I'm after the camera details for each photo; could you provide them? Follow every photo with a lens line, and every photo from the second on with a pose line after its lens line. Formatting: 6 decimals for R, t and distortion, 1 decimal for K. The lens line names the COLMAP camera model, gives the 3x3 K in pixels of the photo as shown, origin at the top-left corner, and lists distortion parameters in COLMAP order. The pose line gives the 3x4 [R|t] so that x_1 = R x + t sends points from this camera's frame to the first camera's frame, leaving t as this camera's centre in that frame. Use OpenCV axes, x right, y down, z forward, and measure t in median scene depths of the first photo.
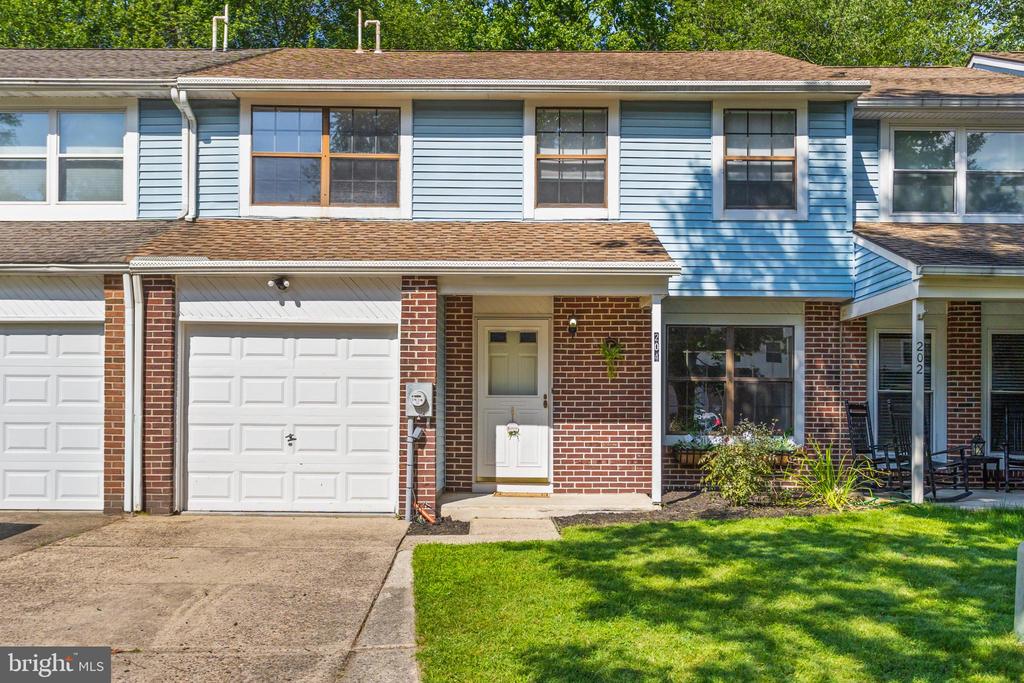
lens RADIAL K [[727.0, 0, 510.2], [0, 727.0, 343.1], [0, 0, 1]] dist [-0.006299, 0.009699]
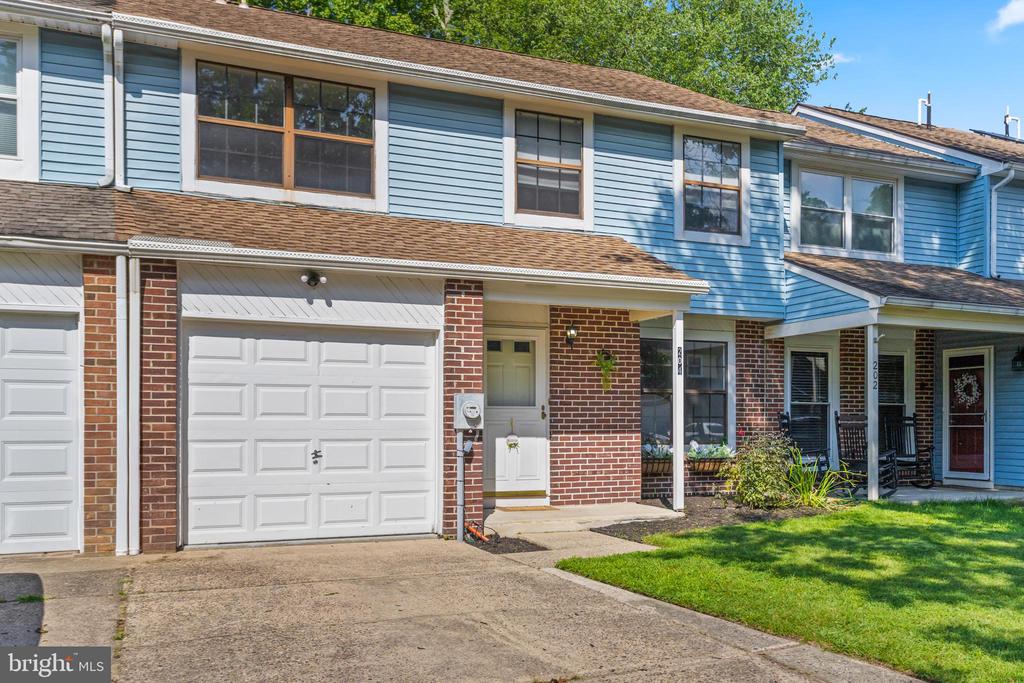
lens RADIAL K [[783.7, 0, 510.9], [0, 783.7, 346.2], [0, 0, 1]] dist [0.011703, -0.007280]
pose [[0.934900, 0.029004, 0.353723, -0.370724], [-0.028541, 0.999571, -0.006526, -0.001398], [-0.353761, -0.003994, 0.935327, 0.025023]]
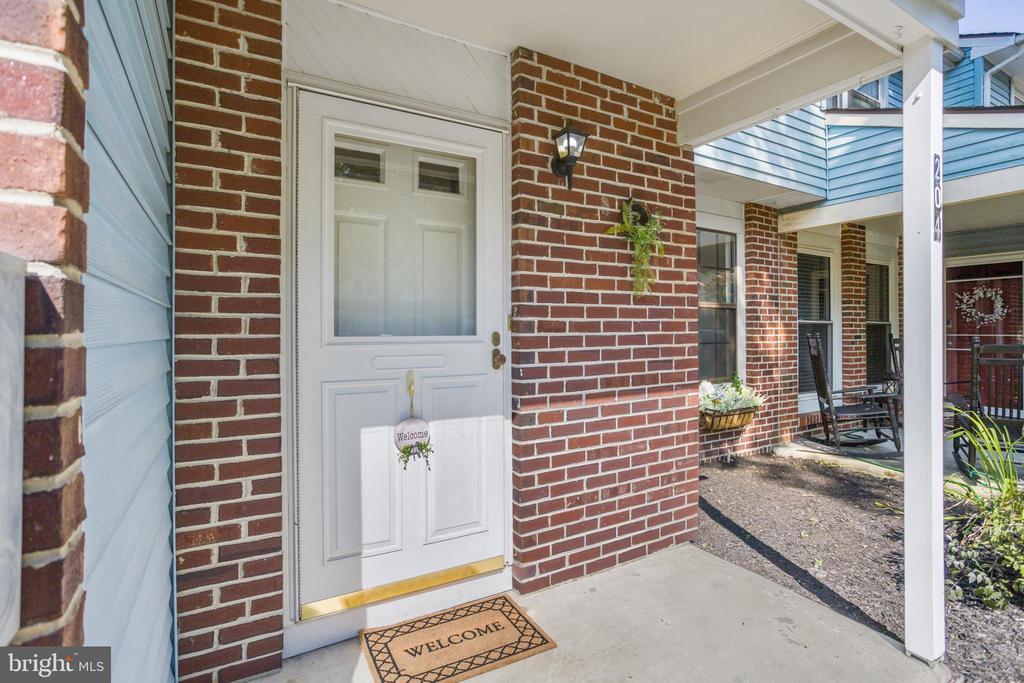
lens RADIAL K [[490.5, 0, 506.0], [0, 490.5, 319.0], [0, 0, 1]] dist [-0.035761, 0.000455]
pose [[0.860401, 0.002809, 0.509611, -0.074064], [-0.036977, 0.997693, 0.056929, 0.049492], [-0.508275, -0.067826, 0.858520, 0.787416]]
